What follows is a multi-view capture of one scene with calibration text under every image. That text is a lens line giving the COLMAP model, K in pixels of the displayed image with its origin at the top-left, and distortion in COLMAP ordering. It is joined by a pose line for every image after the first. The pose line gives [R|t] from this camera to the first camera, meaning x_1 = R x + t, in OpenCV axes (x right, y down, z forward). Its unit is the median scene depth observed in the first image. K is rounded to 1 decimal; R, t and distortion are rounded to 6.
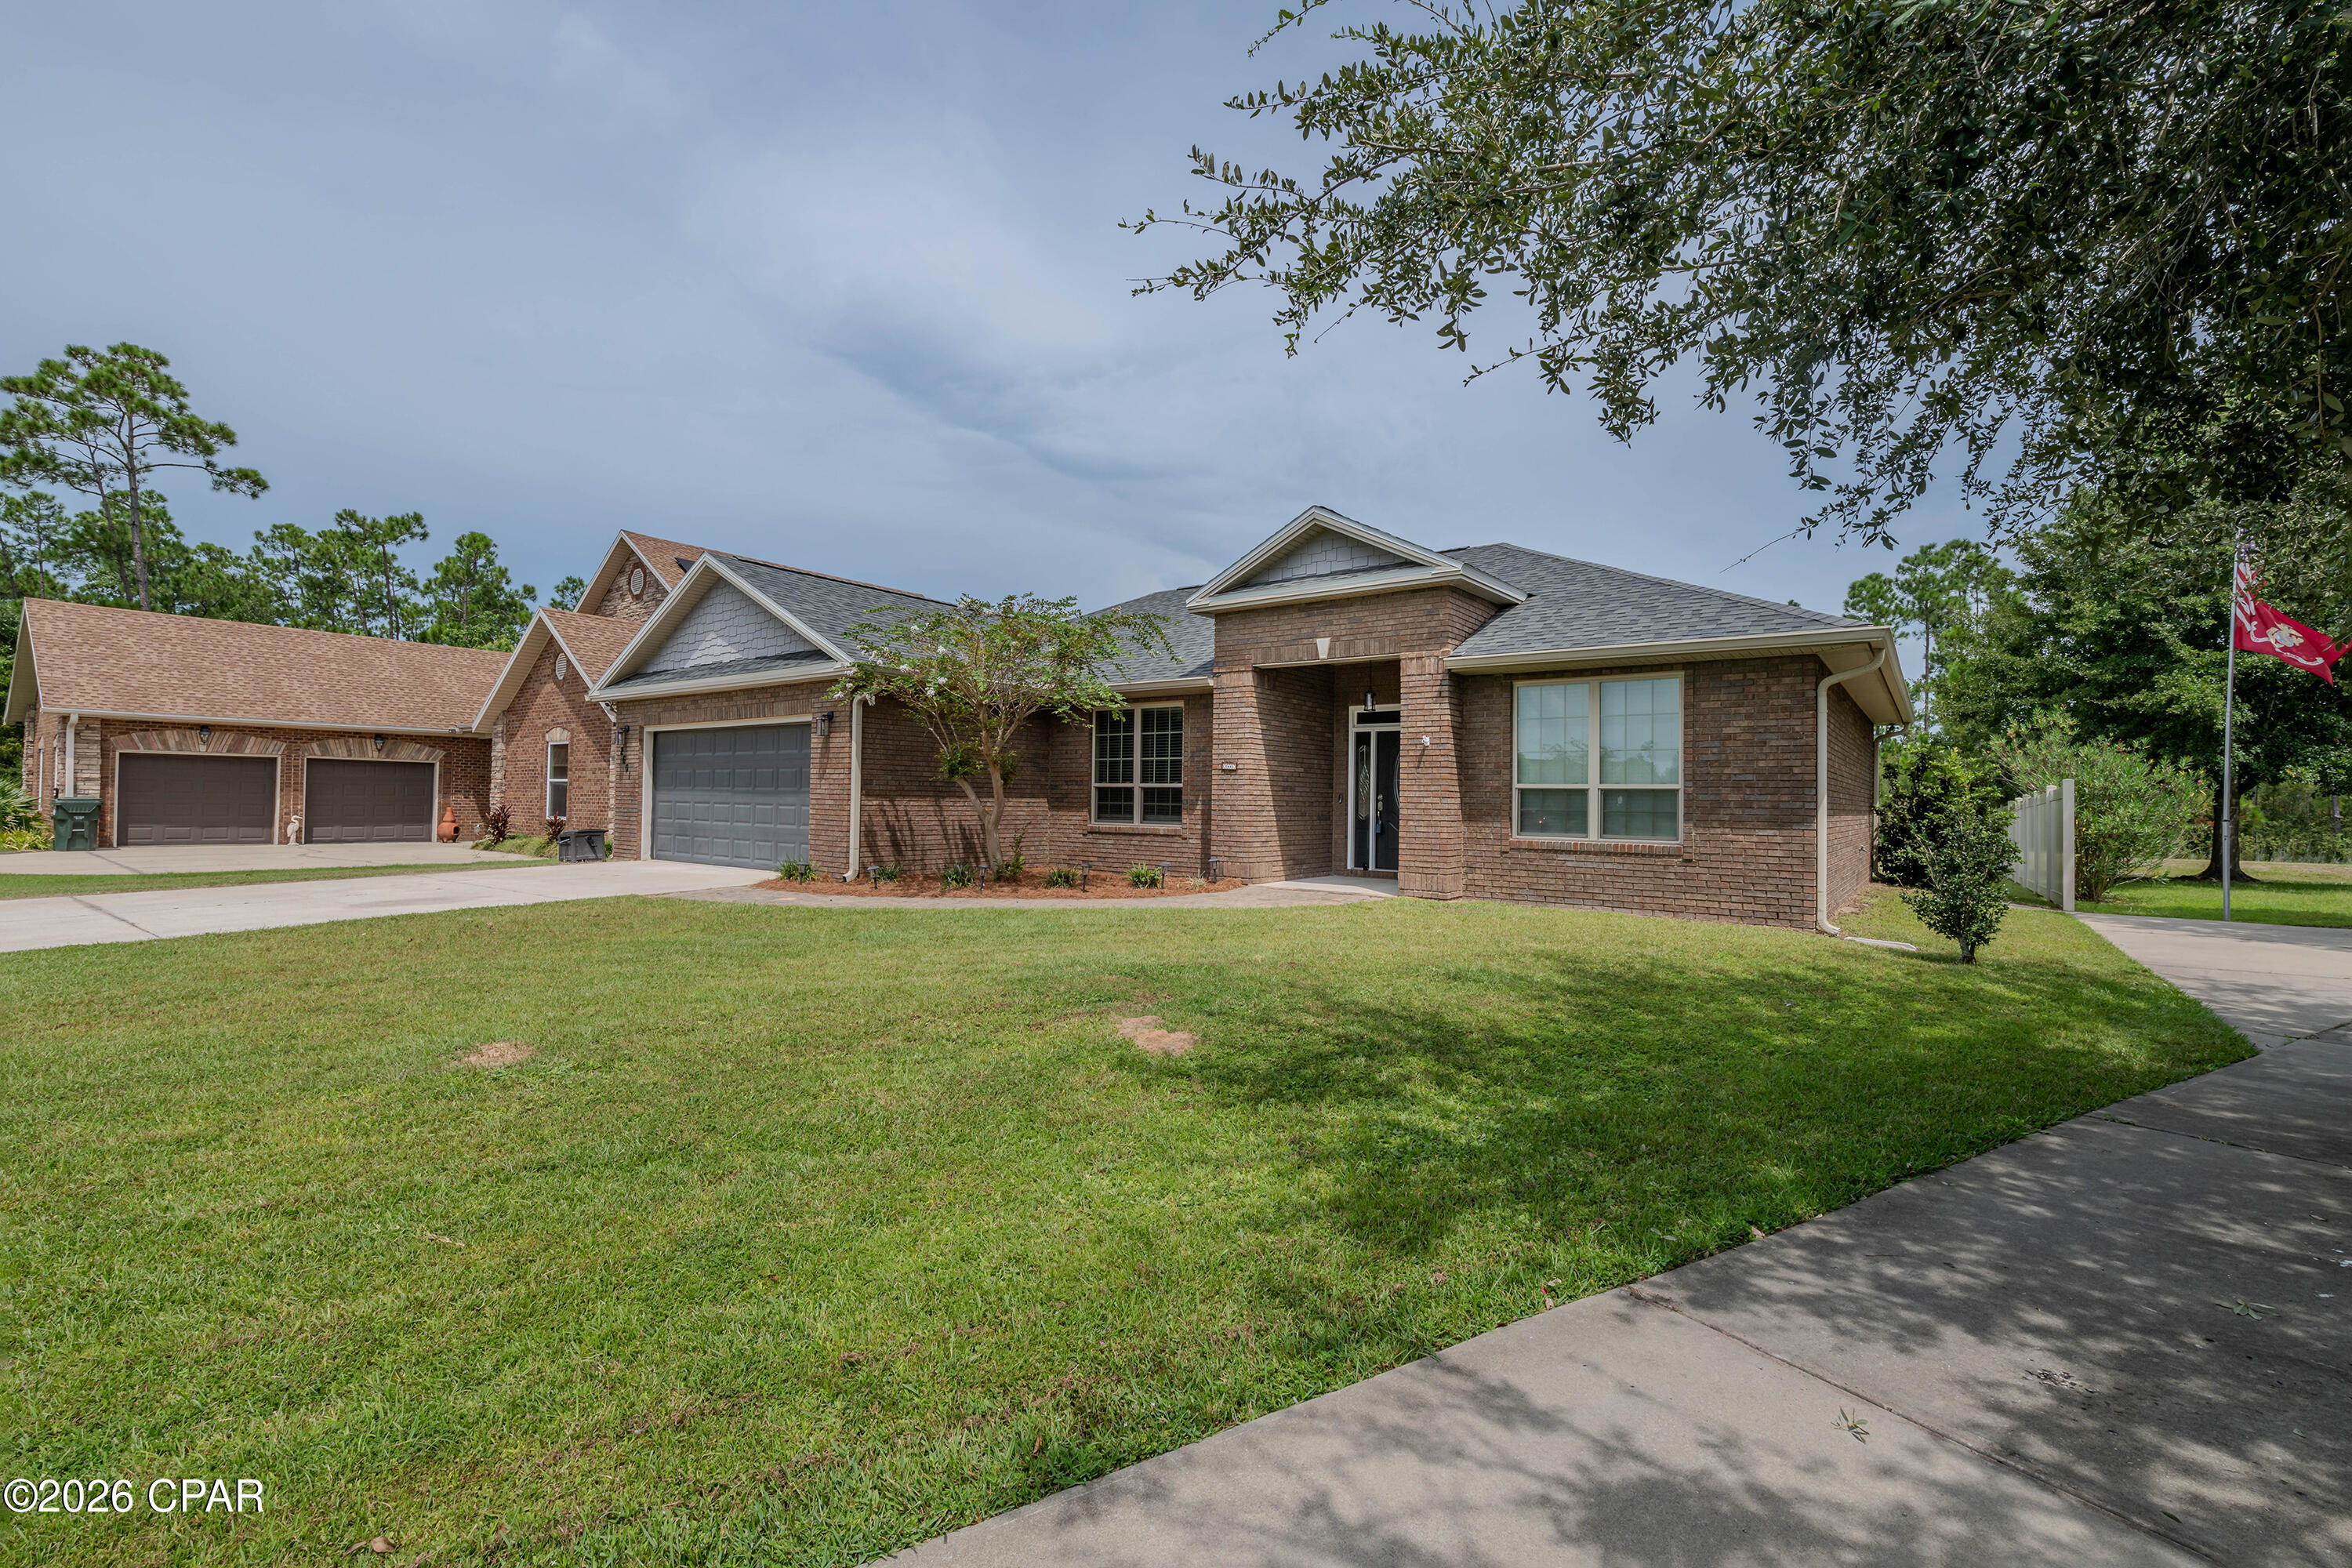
lens RADIAL K [[1013.4, 0, 1222.2], [0, 1013.4, 801.7], [0, 0, 1]] dist [-0.000203, 0.000042]
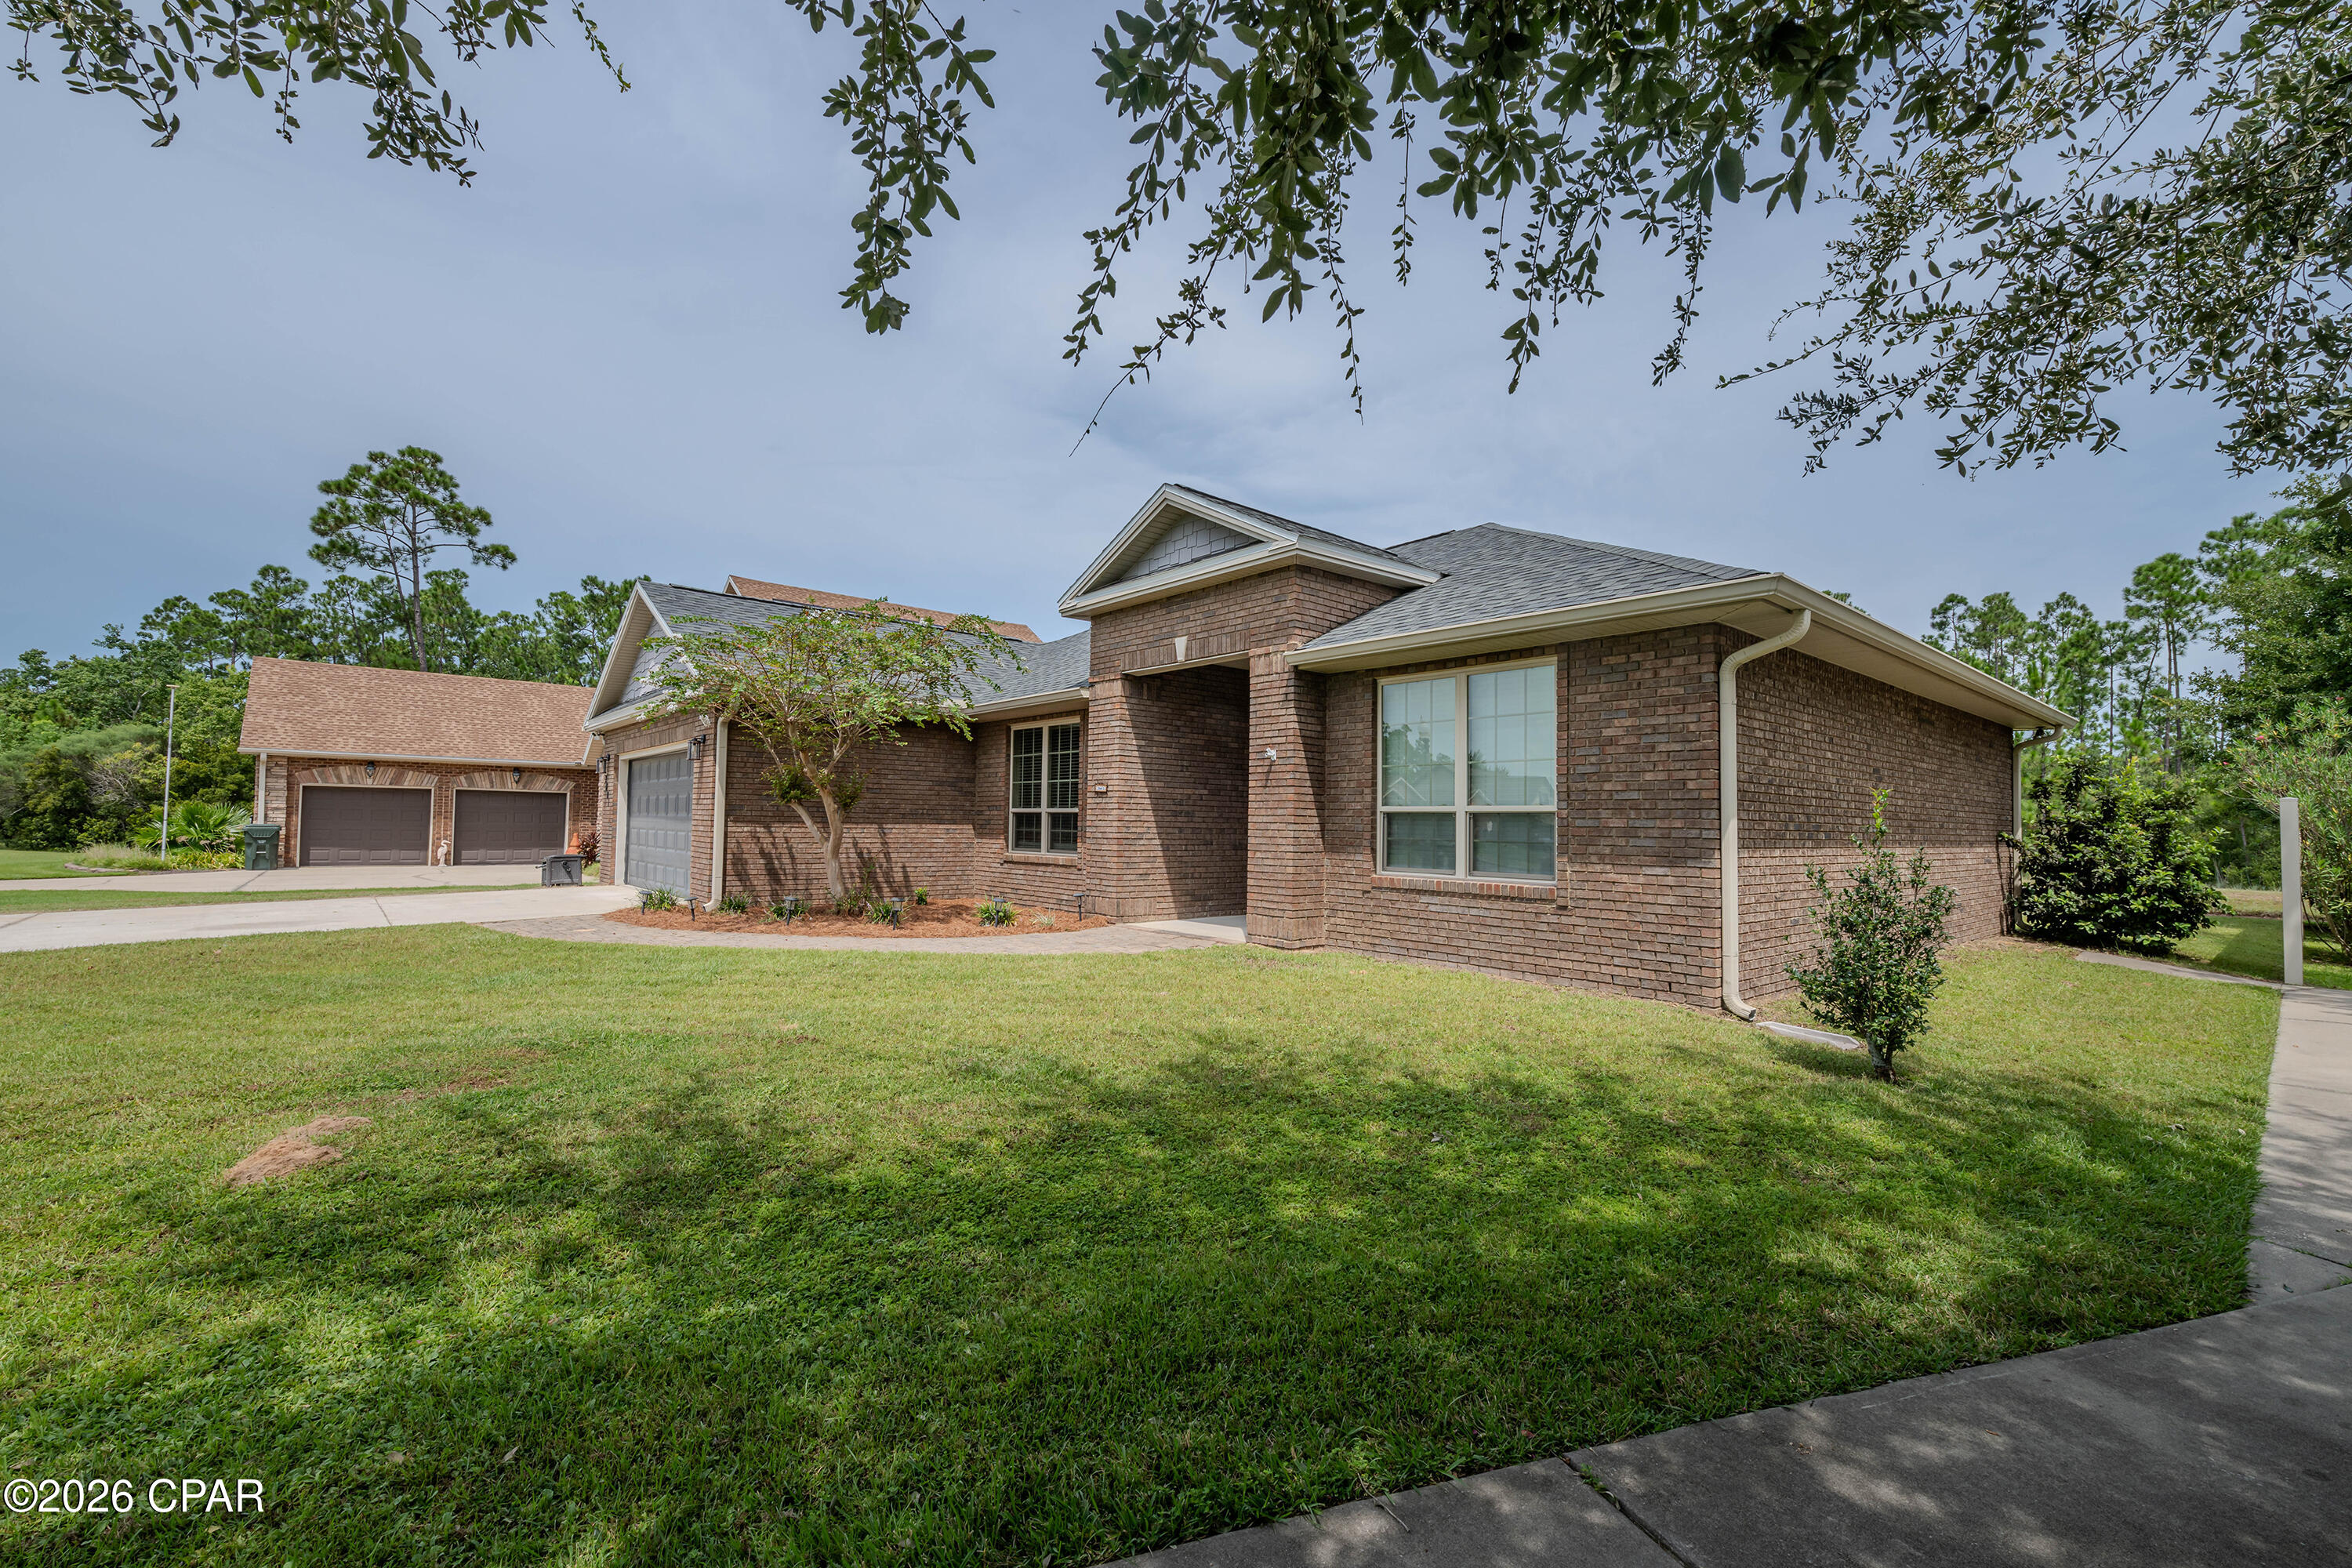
lens RADIAL K [[1013.4, 0, 1175.2], [0, 1013.4, 802.1], [0, 0, 1]] dist [-0.000203, 0.000042]
pose [[0.975579, -0.004883, -0.219595, 0.239380], [-0.000992, 0.999645, -0.026637, 0.000476], [0.219647, 0.026204, 0.975227, 0.143093]]
